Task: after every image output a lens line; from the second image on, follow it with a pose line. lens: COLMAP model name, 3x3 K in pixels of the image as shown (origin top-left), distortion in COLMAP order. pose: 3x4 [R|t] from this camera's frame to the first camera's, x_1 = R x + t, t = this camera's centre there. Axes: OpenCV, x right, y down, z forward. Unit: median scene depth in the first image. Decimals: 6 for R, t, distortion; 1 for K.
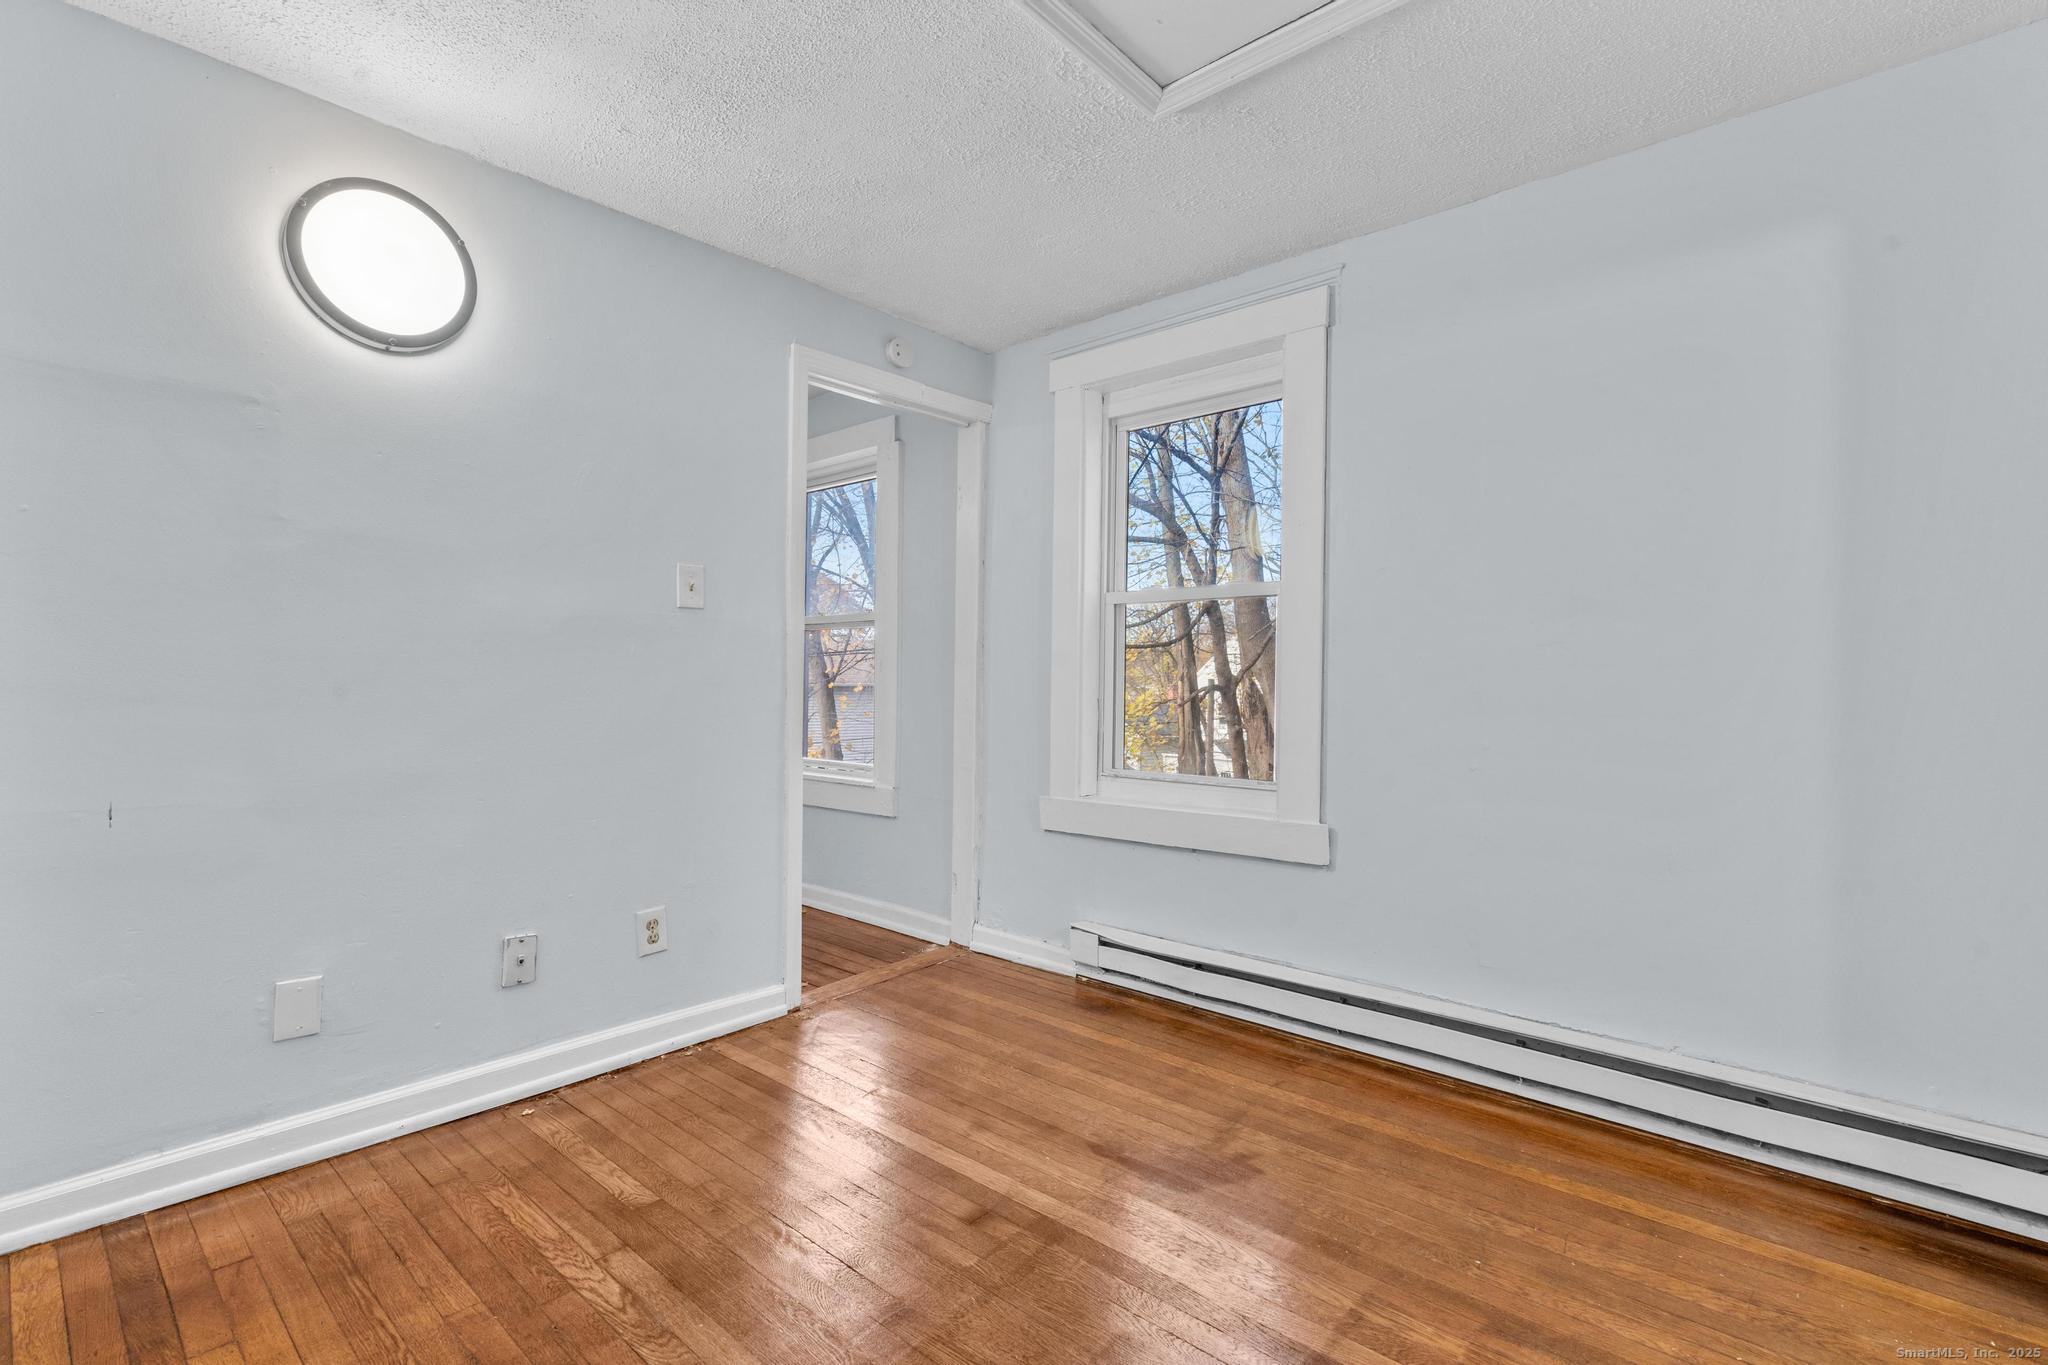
lens RADIAL K [[924.5, 0, 1024.0], [0, 924.5, 682.5], [0, 0, 1]] dist [-0.002478, 0.001646]
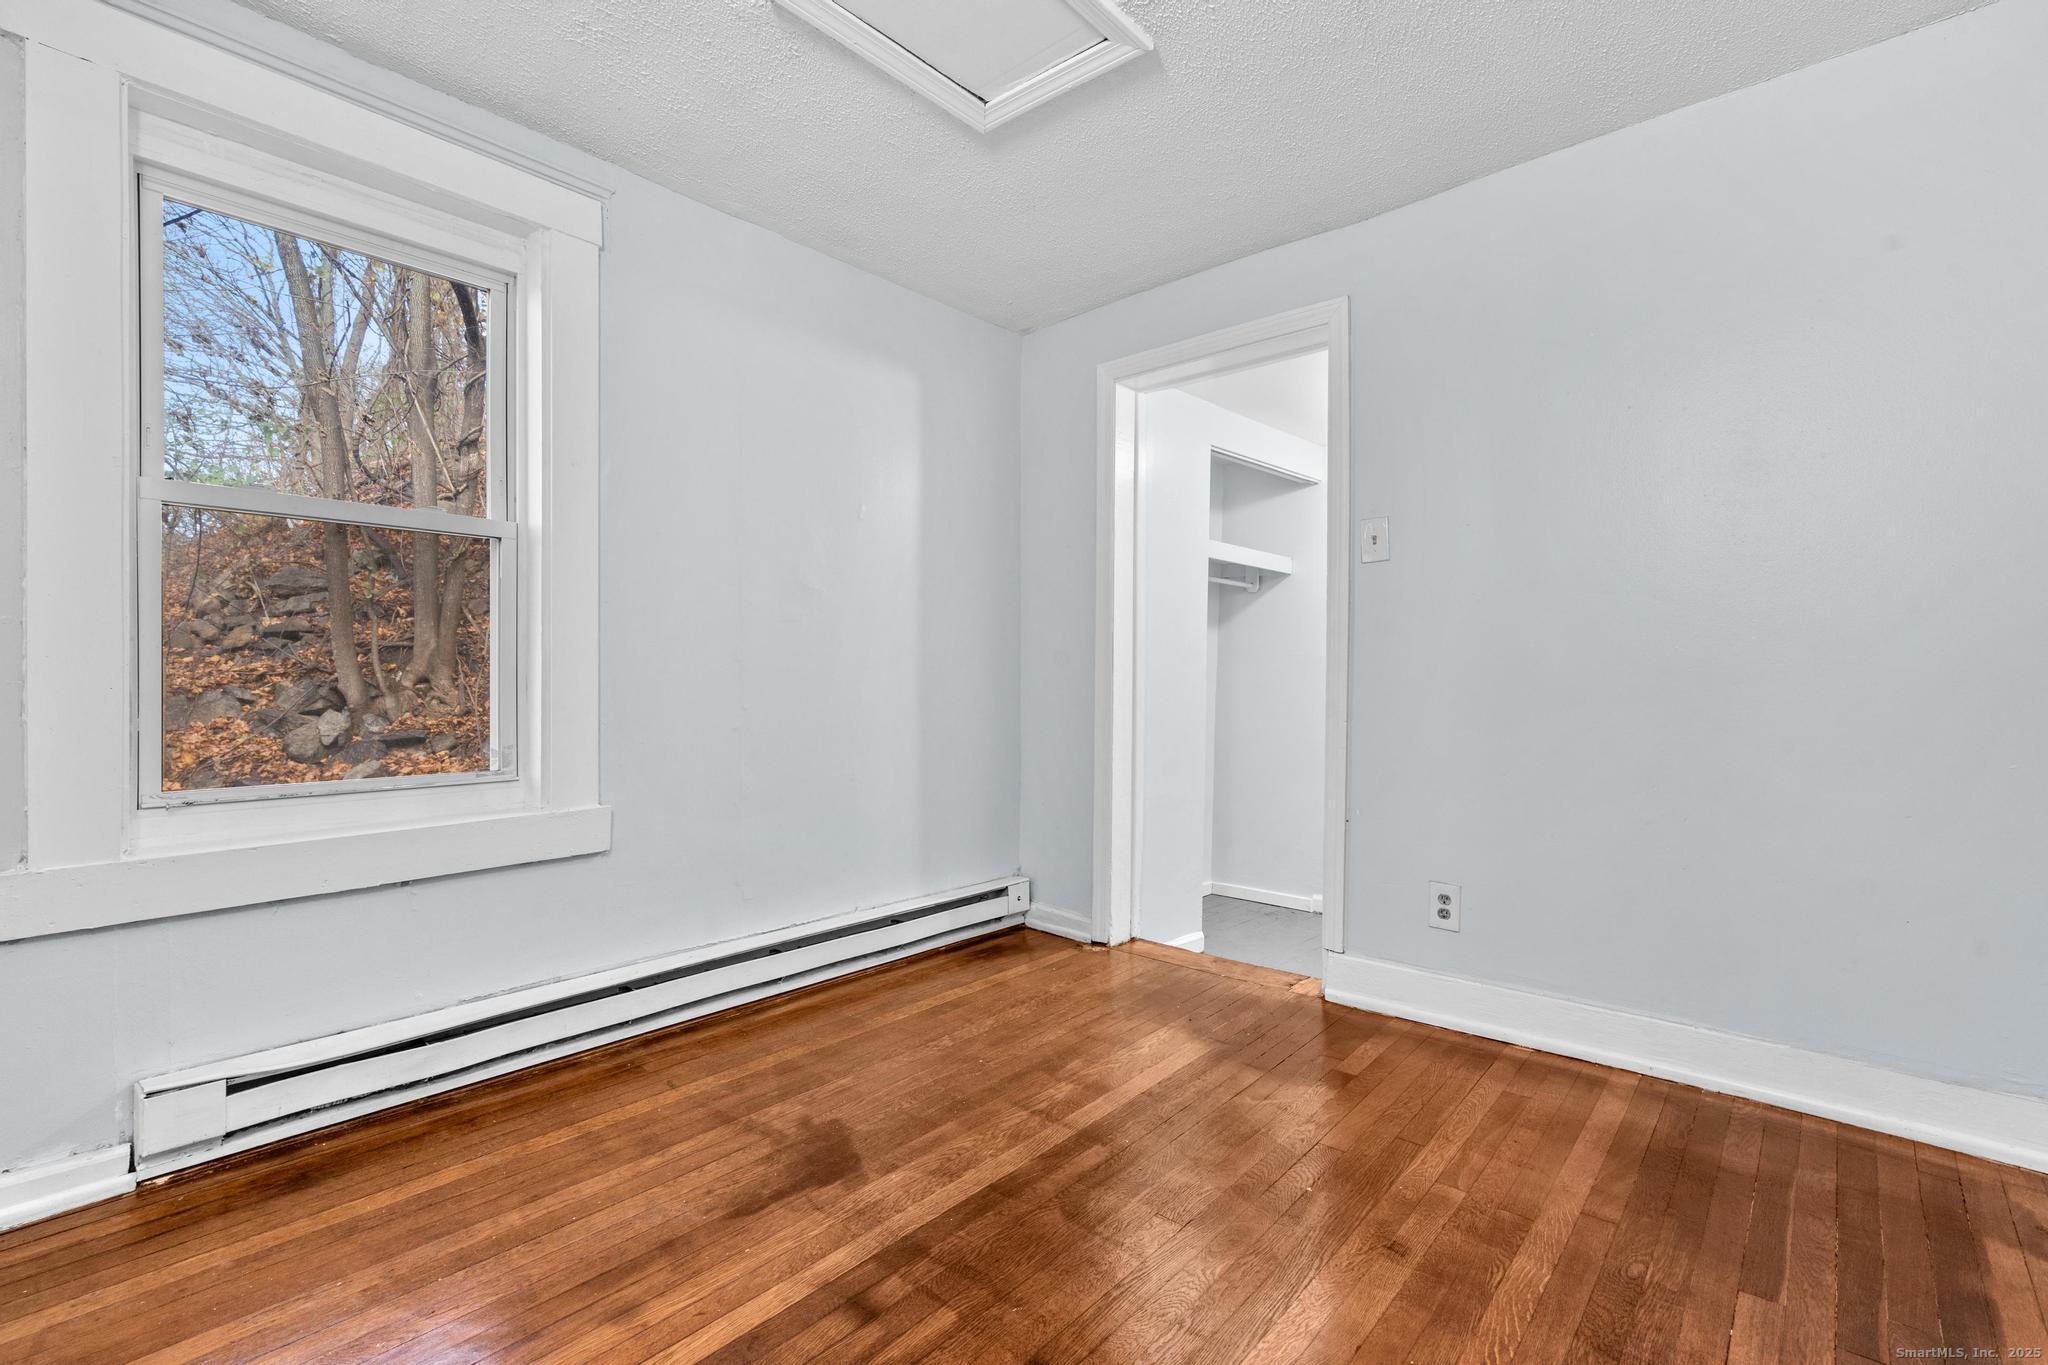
lens RADIAL K [[924.5, 0, 1024.0], [0, 924.5, 682.5], [0, 0, 1]] dist [-0.002478, 0.001646]
pose [[-0.005615, -0.016945, 0.999841, -0.663672], [-0.010010, 0.999807, 0.016888, 0.016815], [-0.999934, -0.009914, -0.005783, 0.687567]]
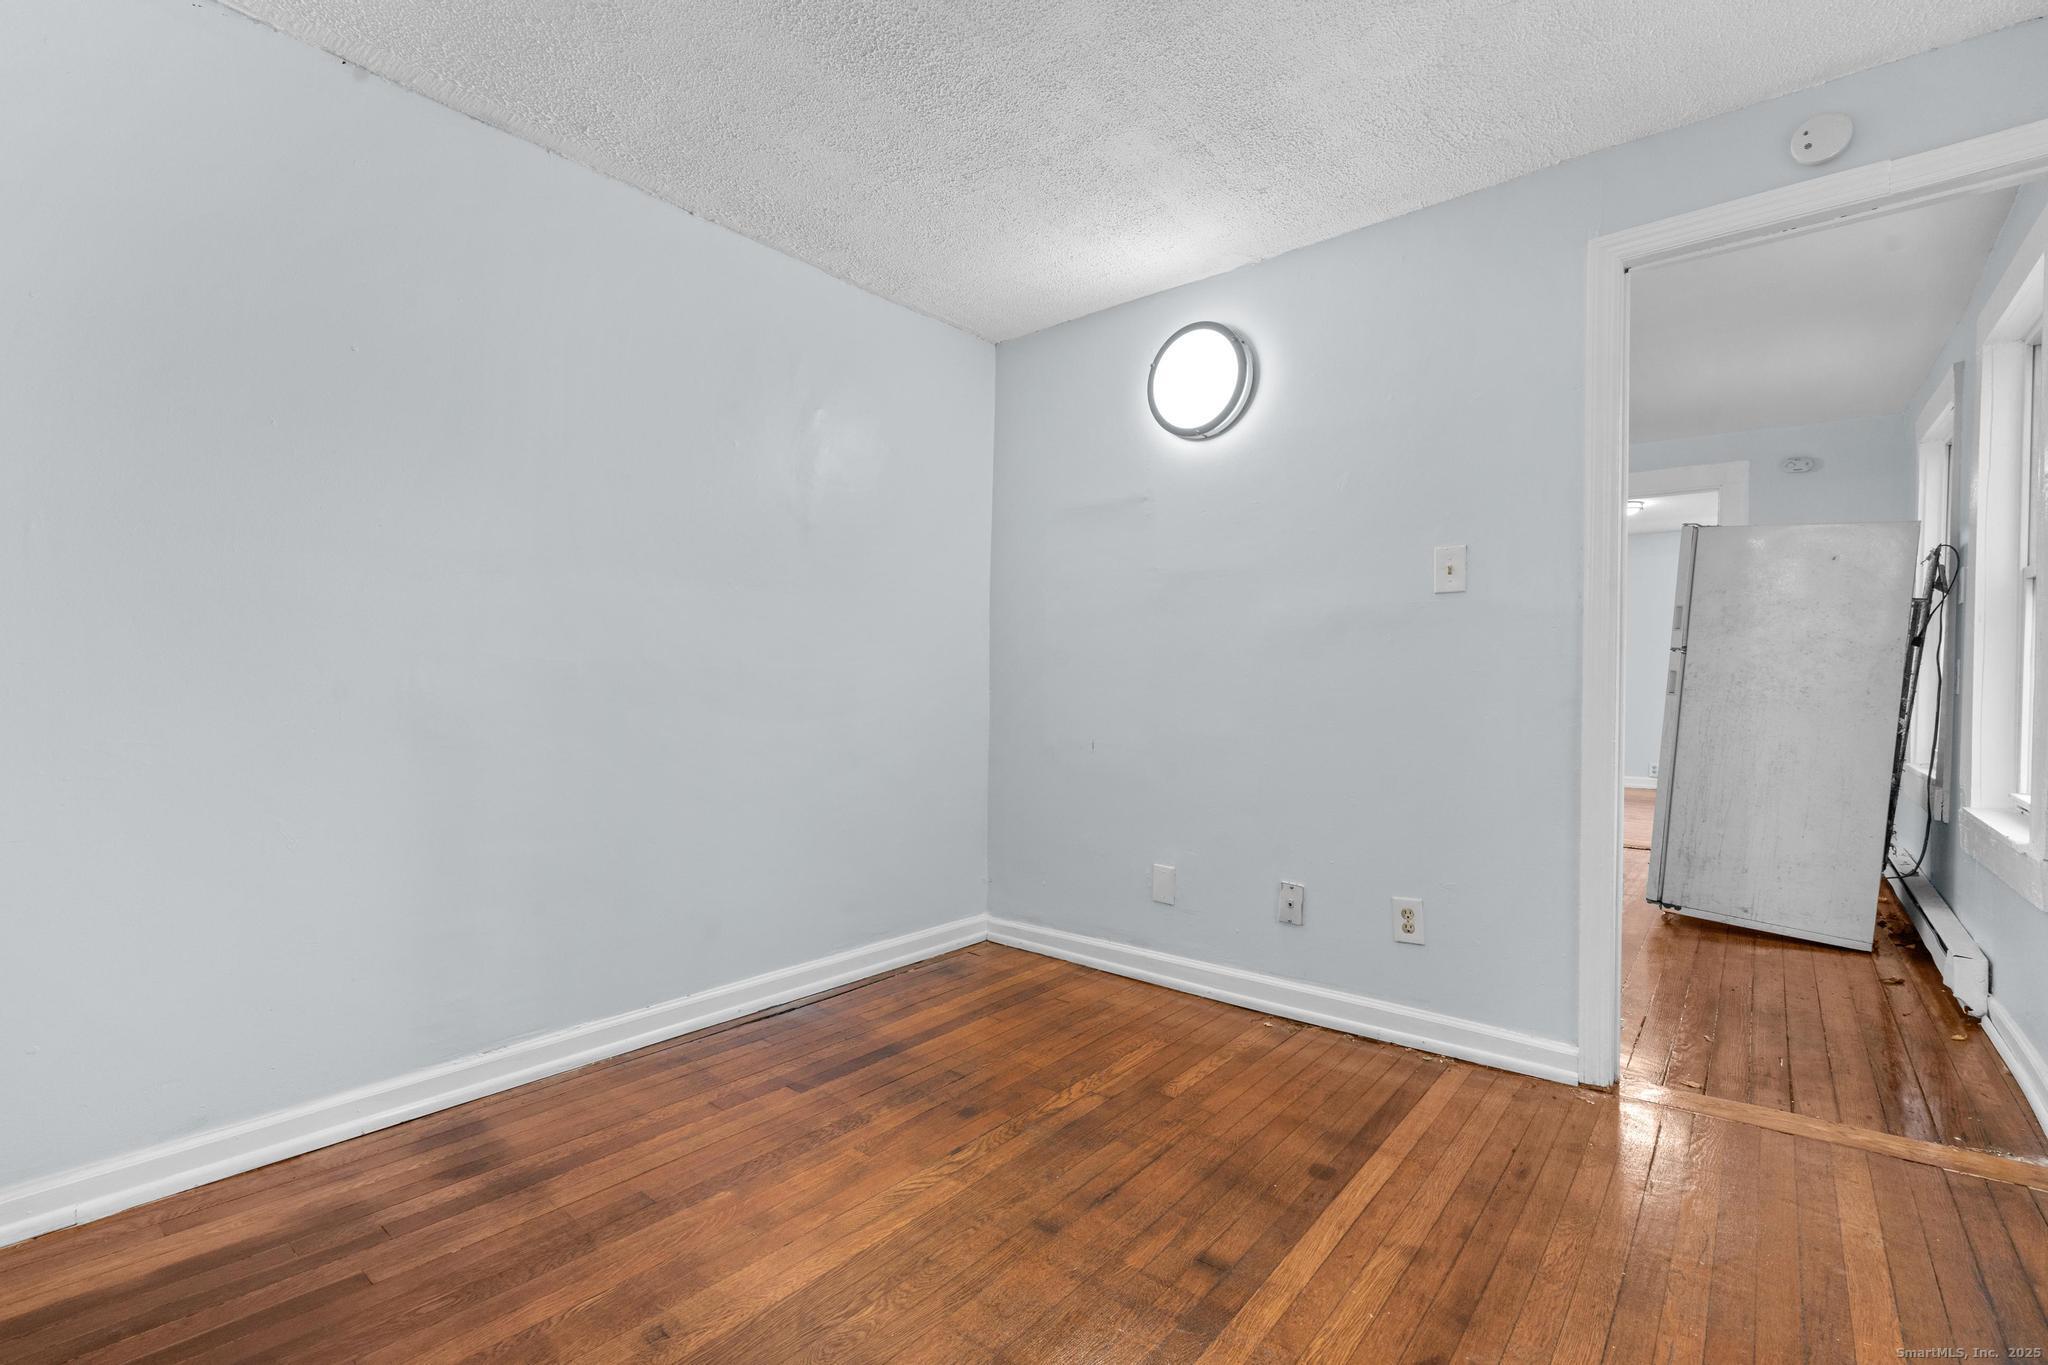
lens RADIAL K [[924.5, 0, 1024.0], [0, 924.5, 682.5], [0, 0, 1]] dist [-0.002478, 0.001646]
pose [[0.035163, -0.002062, -0.999379, 0.659408], [-0.000878, 0.999997, -0.002094, 0.016081], [0.999381, 0.000951, 0.035161, 0.622438]]
